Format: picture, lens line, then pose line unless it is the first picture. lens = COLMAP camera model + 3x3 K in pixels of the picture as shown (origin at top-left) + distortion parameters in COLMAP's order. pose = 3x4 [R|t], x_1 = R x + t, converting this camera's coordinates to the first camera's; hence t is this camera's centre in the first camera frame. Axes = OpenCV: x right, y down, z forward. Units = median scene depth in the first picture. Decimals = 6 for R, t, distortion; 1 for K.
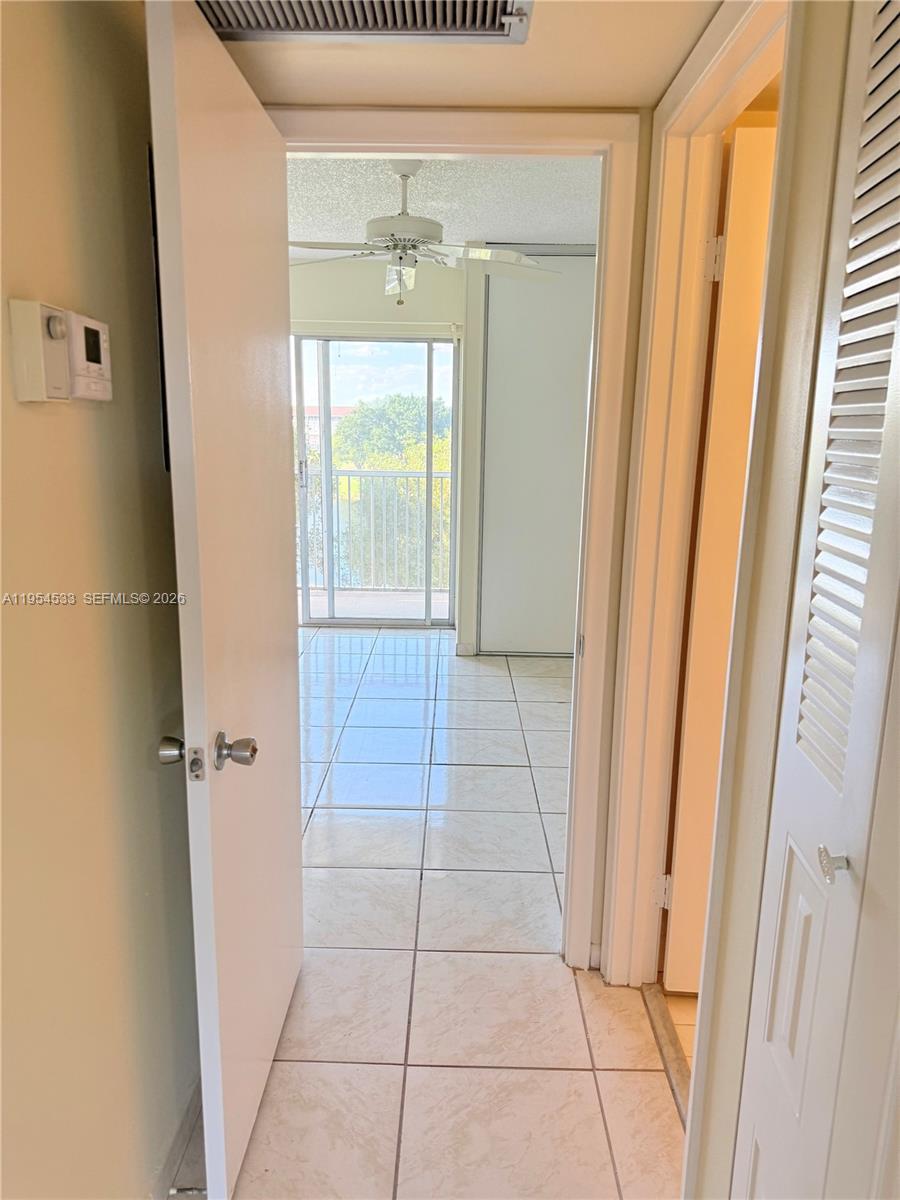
lens RADIAL K [[830.6, 0, 450.0], [0, 830.6, 600.0], [0, 0, 1]] dist [-0.008182, -0.004866]
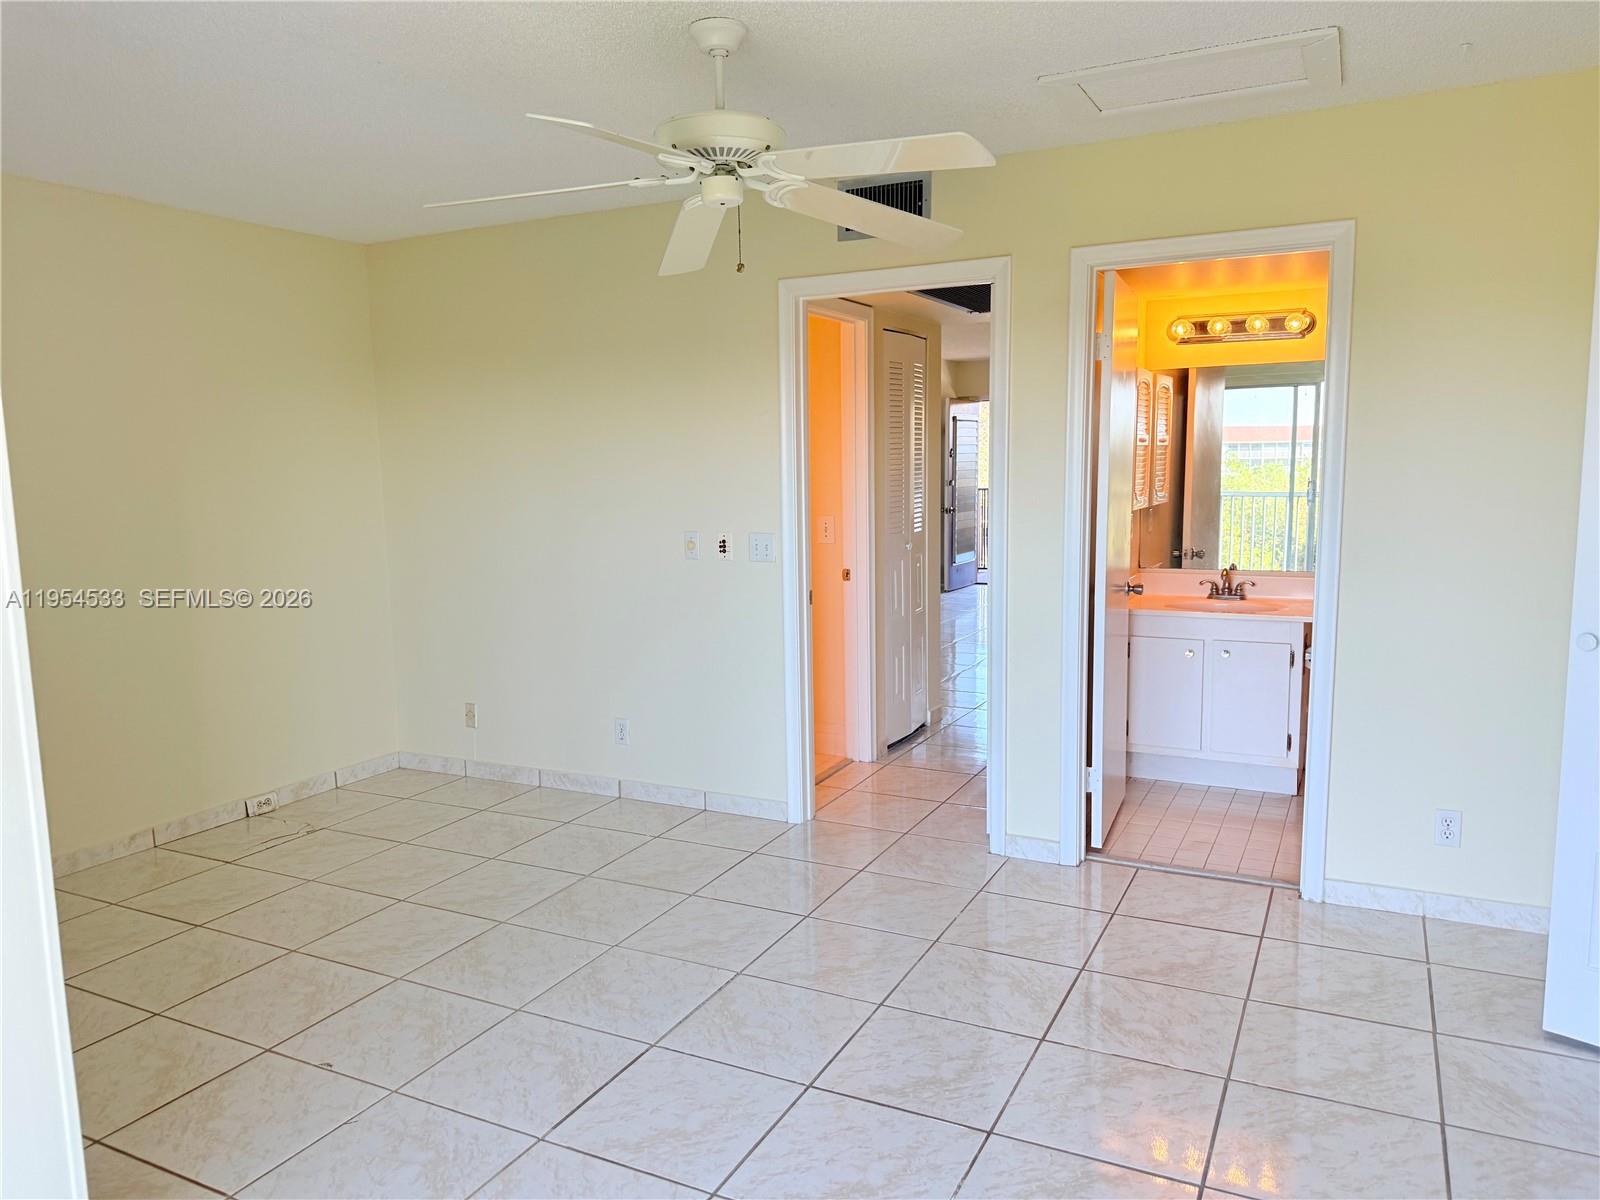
lens RADIAL K [[1107.4, 0, 800.0], [0, 1107.4, 600.0], [0, 0, 1]] dist [-0.008182, -0.004866]
pose [[0.905133, 0.055479, -0.421493, 0.018705], [-0.090046, 0.993972, -0.062538, 0.190197], [0.415483, 0.094559, 0.904673, -0.769745]]
